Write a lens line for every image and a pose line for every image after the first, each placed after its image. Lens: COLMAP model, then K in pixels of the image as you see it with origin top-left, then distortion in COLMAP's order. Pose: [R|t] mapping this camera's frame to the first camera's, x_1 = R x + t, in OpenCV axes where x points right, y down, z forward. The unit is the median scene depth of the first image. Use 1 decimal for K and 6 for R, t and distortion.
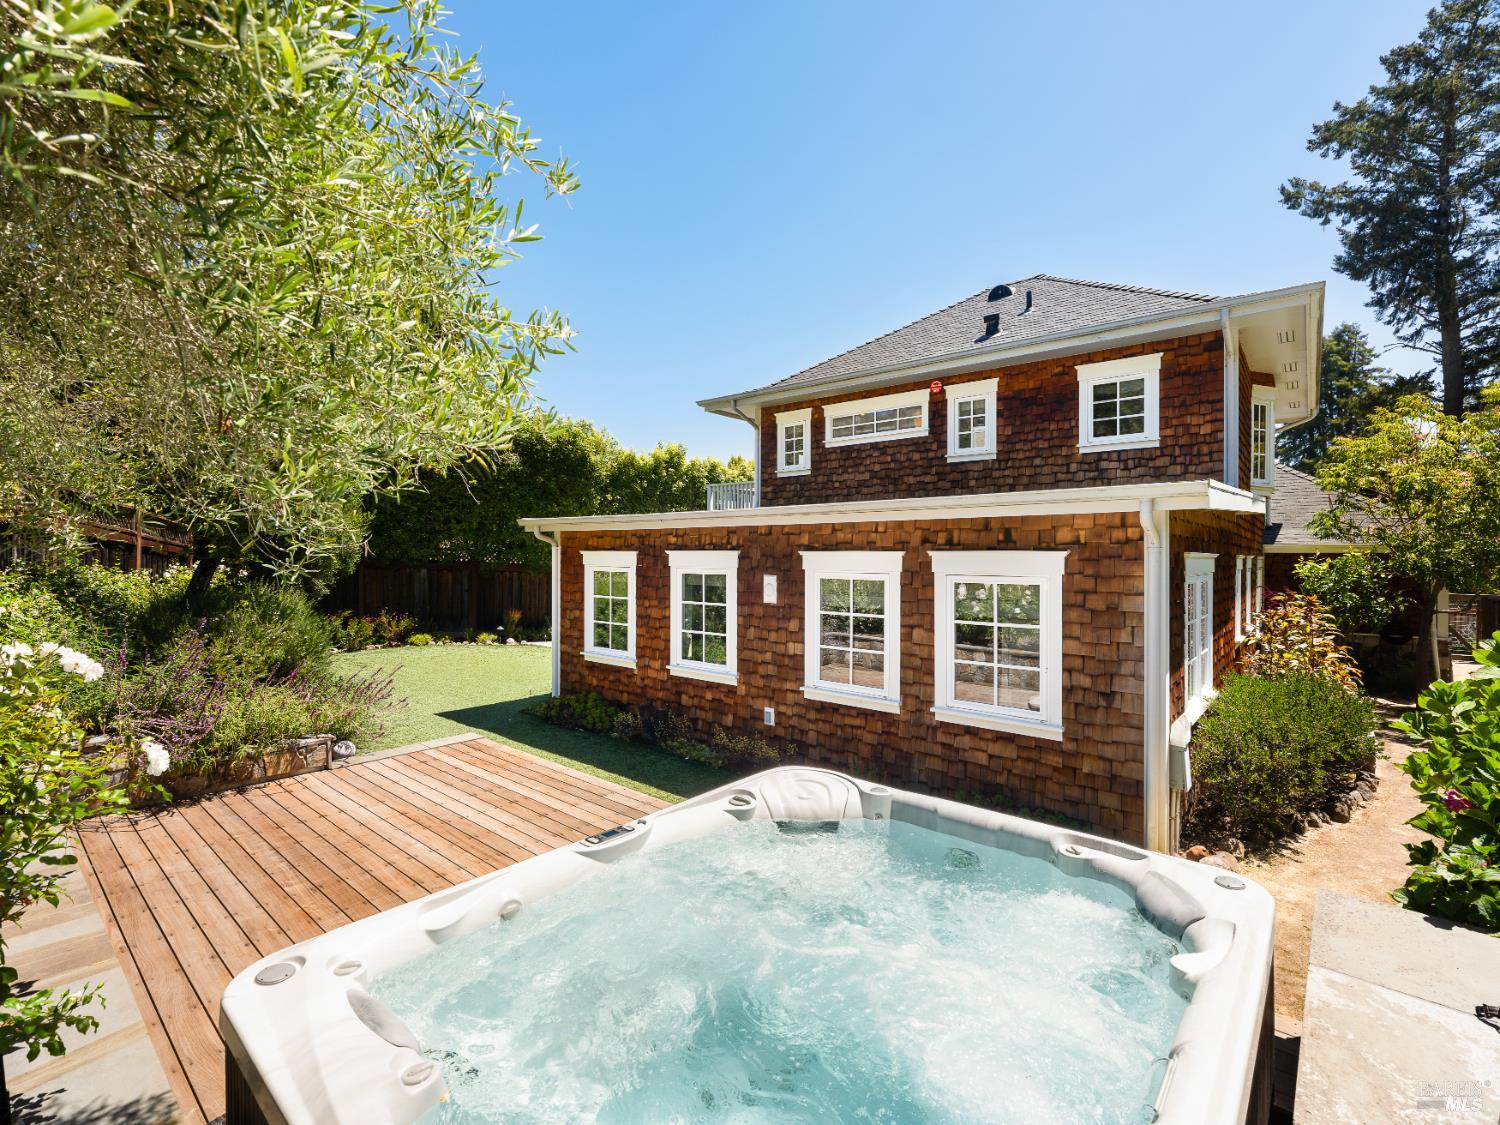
lens RADIAL K [[685.4, 0, 746.7], [0, 685.4, 561.2], [0, 0, 1]] dist [-0.012282, -0.000141]
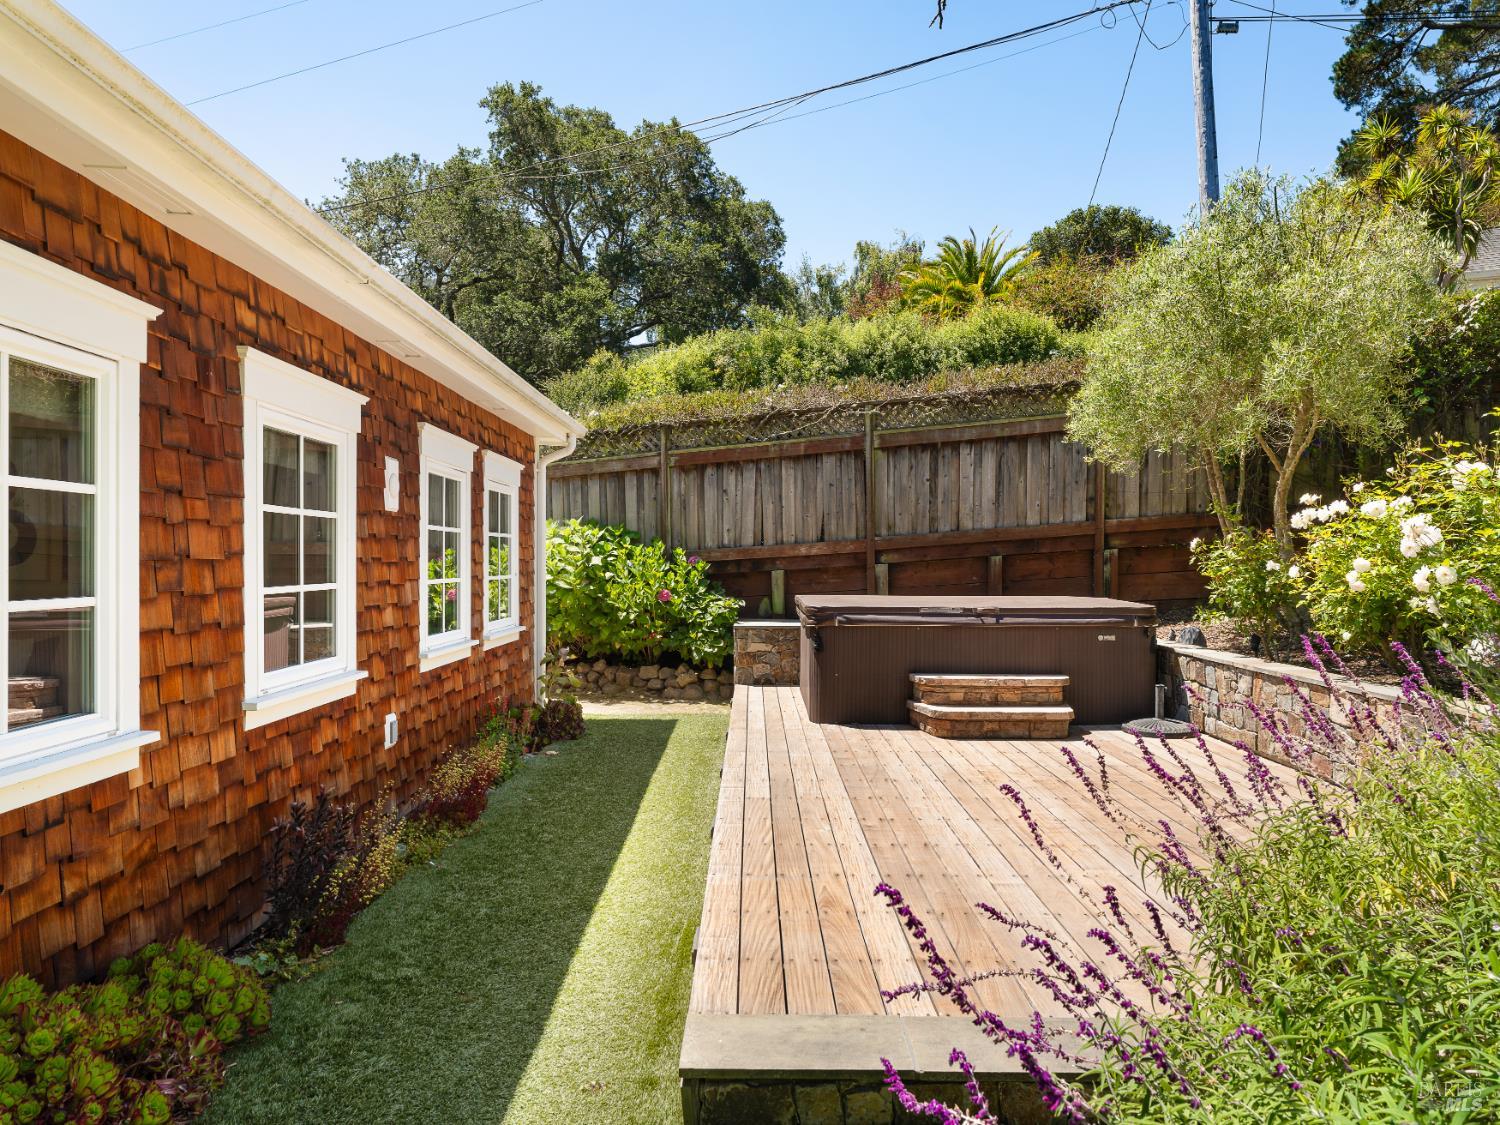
lens RADIAL K [[968.6, 0, 749.7], [0, 968.6, 561.8], [0, 0, 1]] dist [-0.019257, -0.000650]
pose [[-0.649567, -0.009853, 0.760241, -0.600419], [-0.002748, 0.999940, 0.010612, 0.078806], [-0.760300, 0.004804, -0.649555, 1.097055]]
